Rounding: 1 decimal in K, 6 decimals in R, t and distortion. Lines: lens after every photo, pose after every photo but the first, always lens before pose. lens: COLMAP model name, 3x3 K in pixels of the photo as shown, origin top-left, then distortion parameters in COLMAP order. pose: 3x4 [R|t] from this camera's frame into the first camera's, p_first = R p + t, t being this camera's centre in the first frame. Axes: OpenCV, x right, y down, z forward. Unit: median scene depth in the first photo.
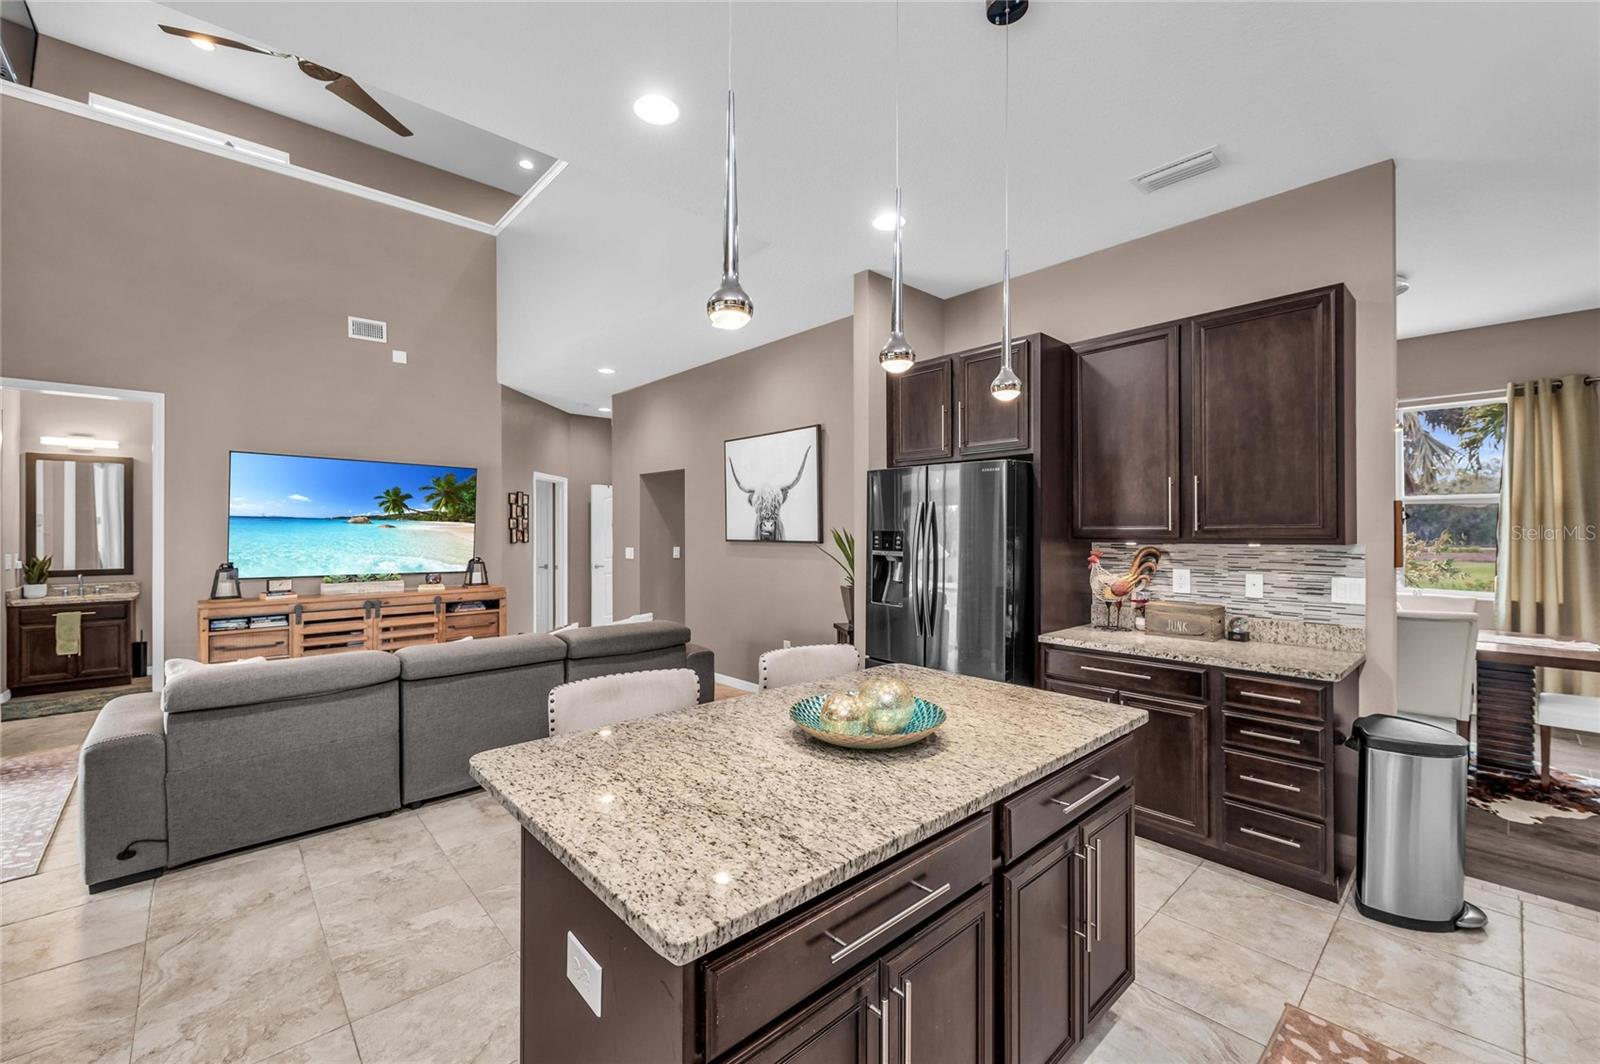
lens RADIAL K [[645.3, 0, 807.2], [0, 645.3, 532.6], [0, 0, 1]] dist [0.023926, -0.011636]
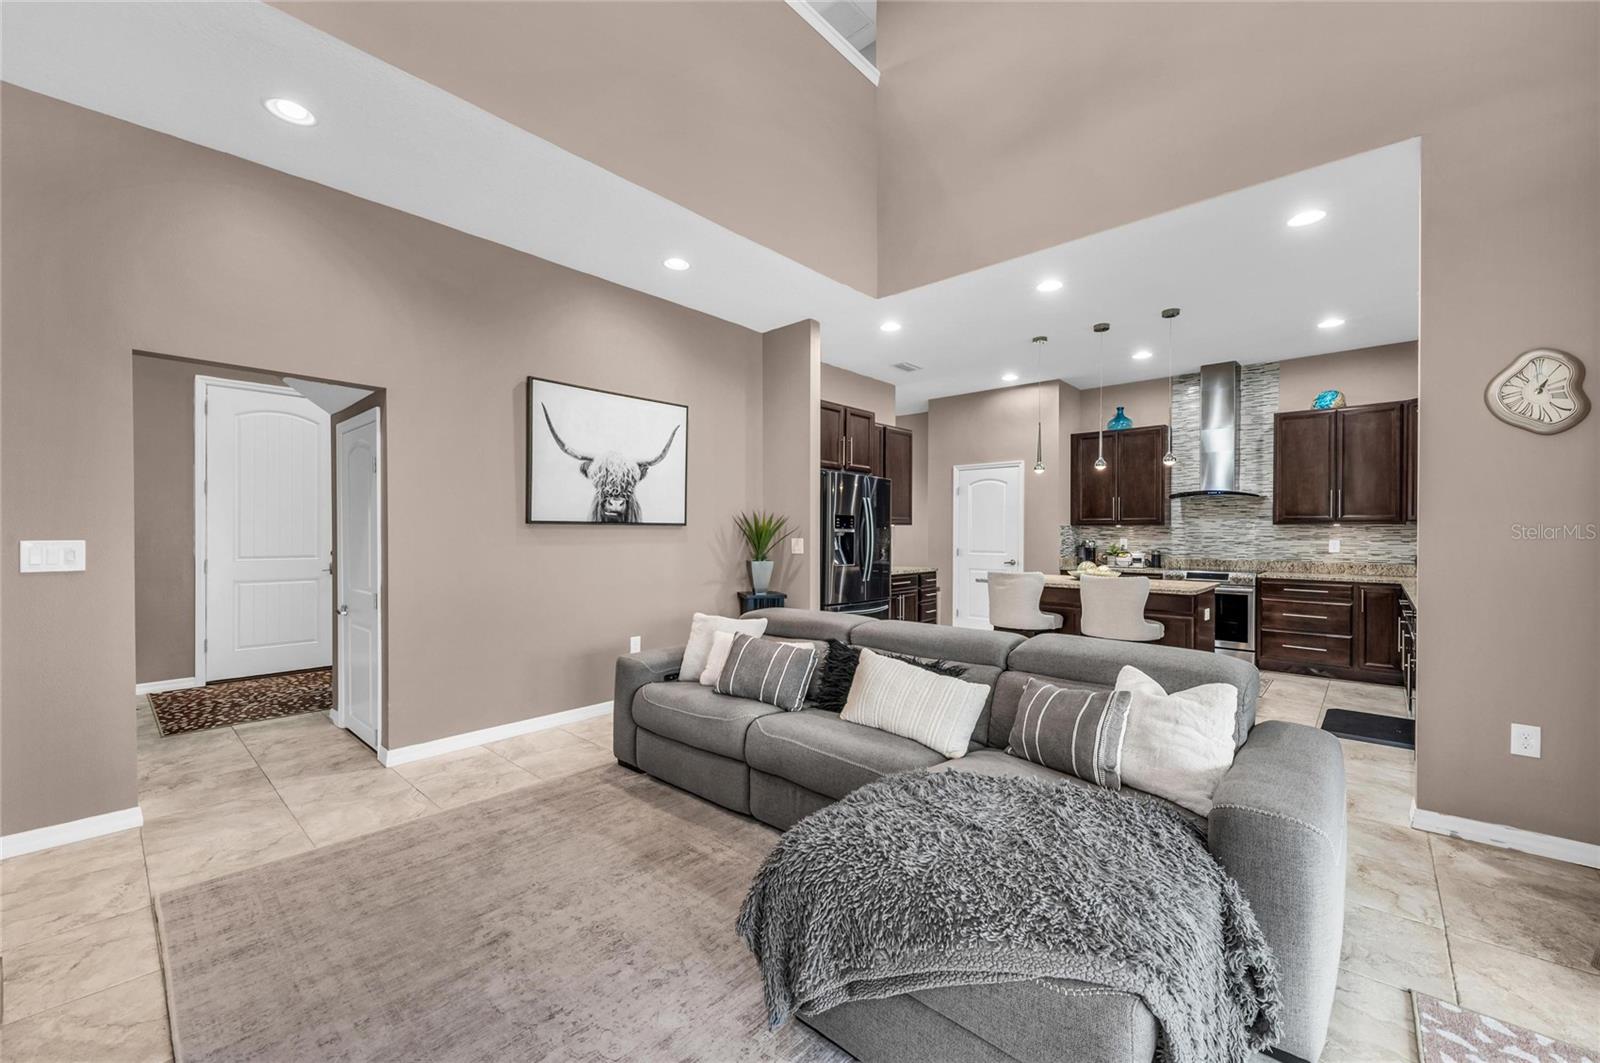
lens RADIAL K [[628.6, 0, 802.6], [0, 628.6, 535.2], [0, 0, 1]] dist [0.015826, -0.000021]
pose [[-0.089590, -0.003183, 0.995974, -0.872204], [0.000055, 0.999995, 0.003201, 0.025467], [-0.995979, 0.000341, -0.089589, 0.823435]]
